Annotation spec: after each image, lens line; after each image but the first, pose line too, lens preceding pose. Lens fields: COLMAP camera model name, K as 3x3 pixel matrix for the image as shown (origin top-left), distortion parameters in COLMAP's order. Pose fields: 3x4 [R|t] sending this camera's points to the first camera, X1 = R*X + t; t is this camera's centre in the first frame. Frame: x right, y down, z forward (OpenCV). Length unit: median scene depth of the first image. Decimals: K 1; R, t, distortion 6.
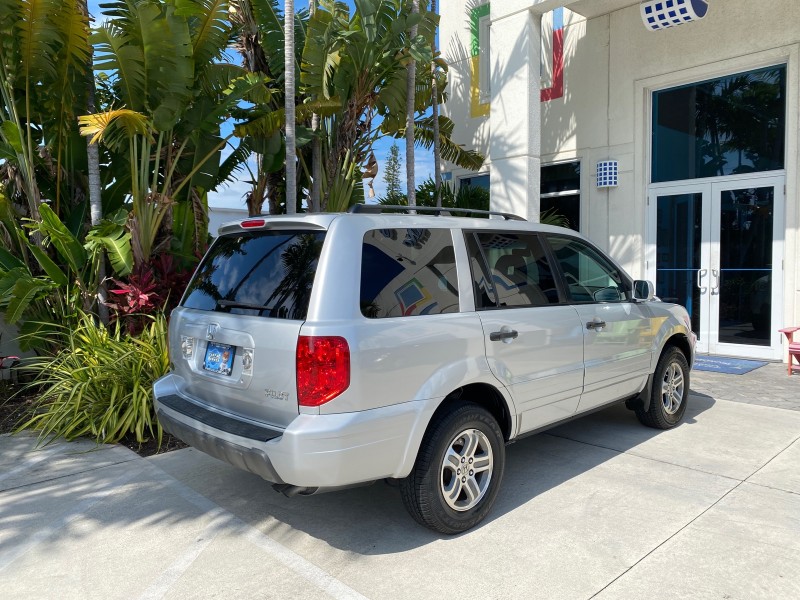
lens RADIAL K [[616.6, 0, 398.2], [0, 616.6, 297.8], [0, 0, 1]] dist [0.004365, 0.000182]
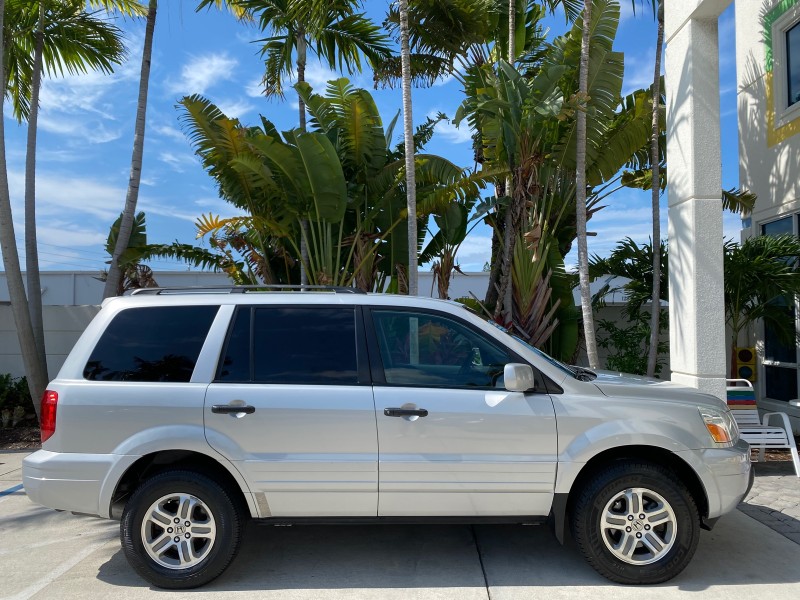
lens RADIAL K [[611.7, 0, 397.5], [0, 611.7, 299.5], [0, 0, 1]] dist [0.006886, -0.001899]
pose [[0.711160, -0.019843, -0.702750, 0.539274], [-0.049610, 0.995693, -0.078319, -0.027046], [0.701277, 0.090561, 0.707113, 0.225719]]
